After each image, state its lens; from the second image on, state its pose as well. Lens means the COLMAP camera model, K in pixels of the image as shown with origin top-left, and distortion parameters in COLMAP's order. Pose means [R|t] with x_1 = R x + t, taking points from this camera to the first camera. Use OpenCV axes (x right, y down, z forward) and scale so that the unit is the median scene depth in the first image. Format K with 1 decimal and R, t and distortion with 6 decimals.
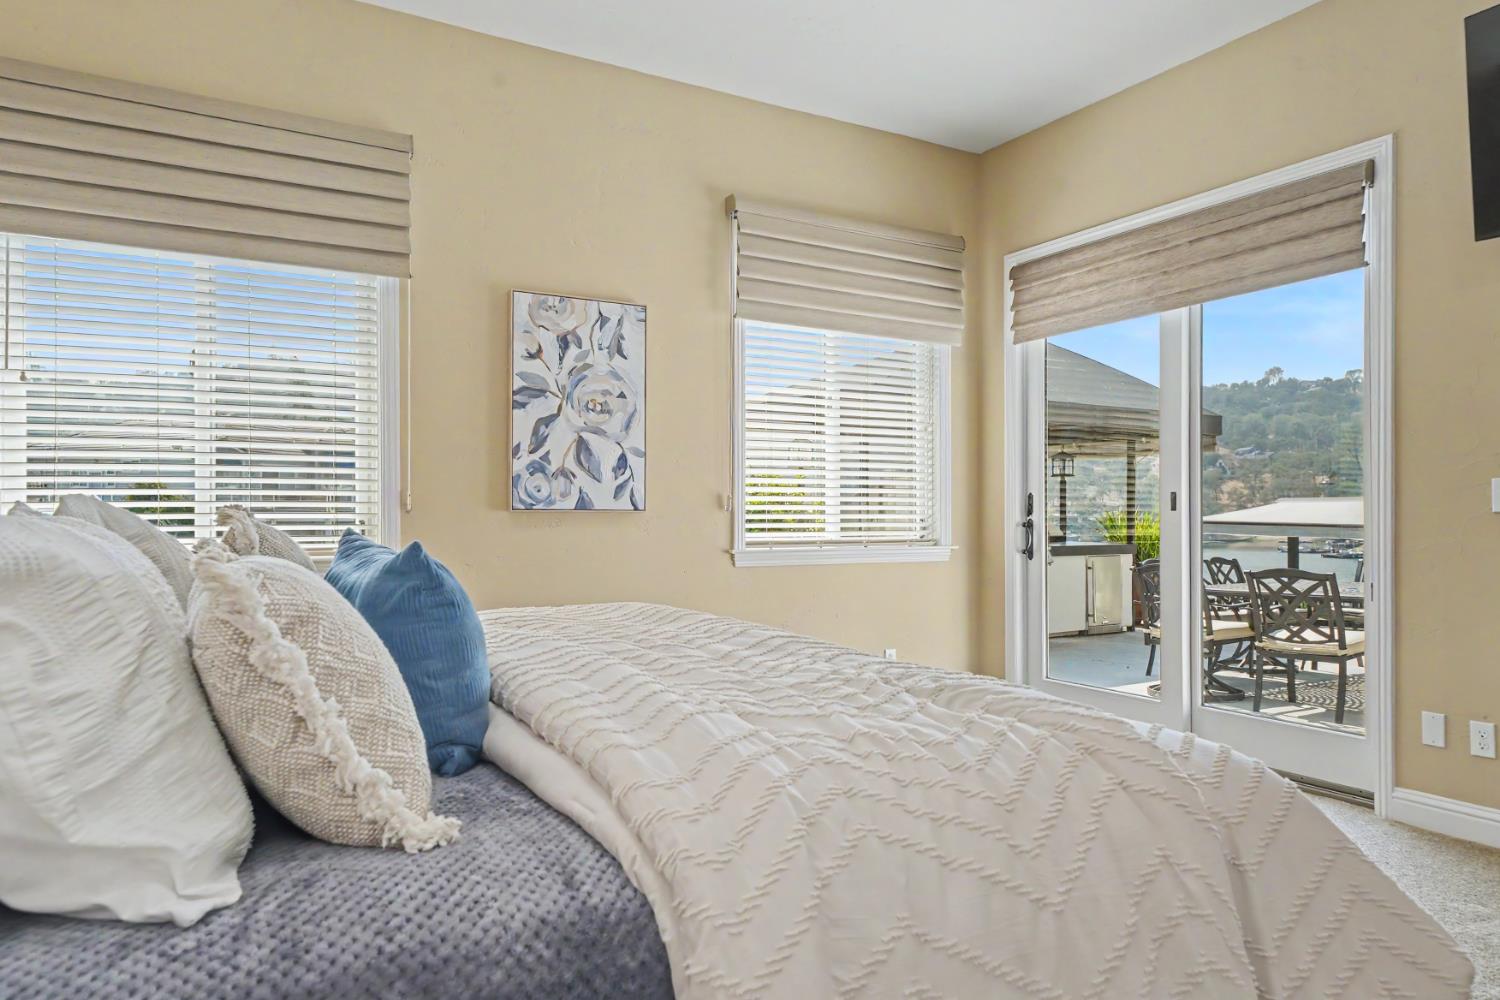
lens RADIAL K [[1003.0, 0, 750.0], [0, 1003.0, 500.0], [0, 0, 1]] dist [0.021742, -0.001837]
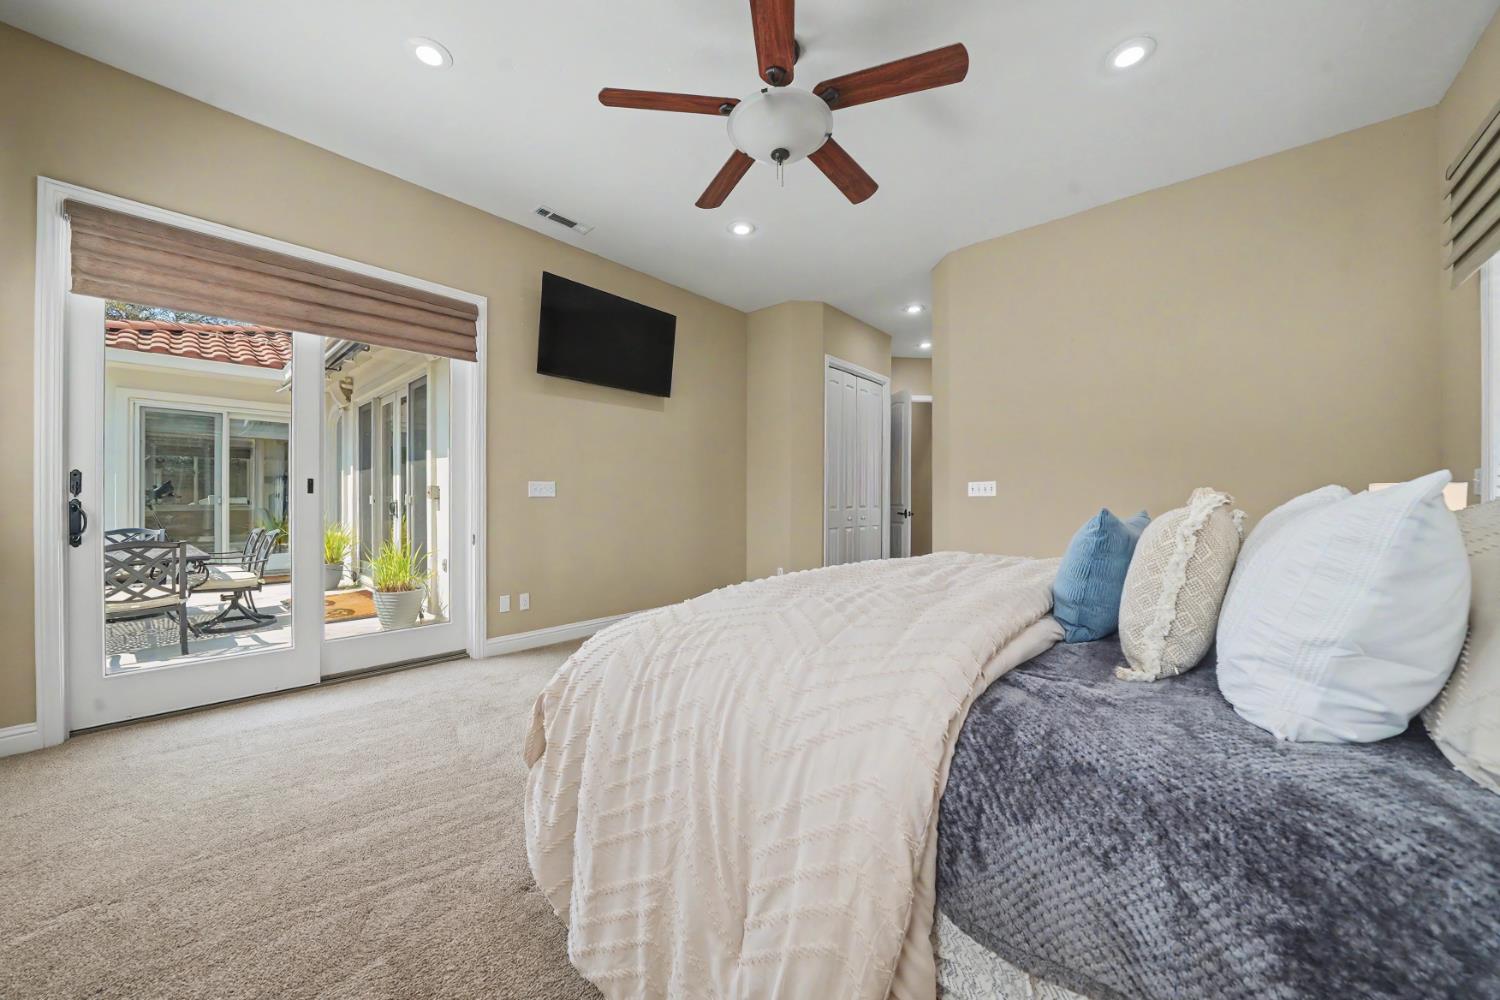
lens RADIAL K [[537.7, 0, 740.5], [0, 537.7, 498.2], [0, 0, 1]] dist [-0.027523, -0.000038]
pose [[-0.326861, 0.001686, 0.945071, -0.324340], [-0.019332, 0.999777, -0.008470, 0.010371], [-0.944875, -0.021038, -0.326755, 0.603642]]
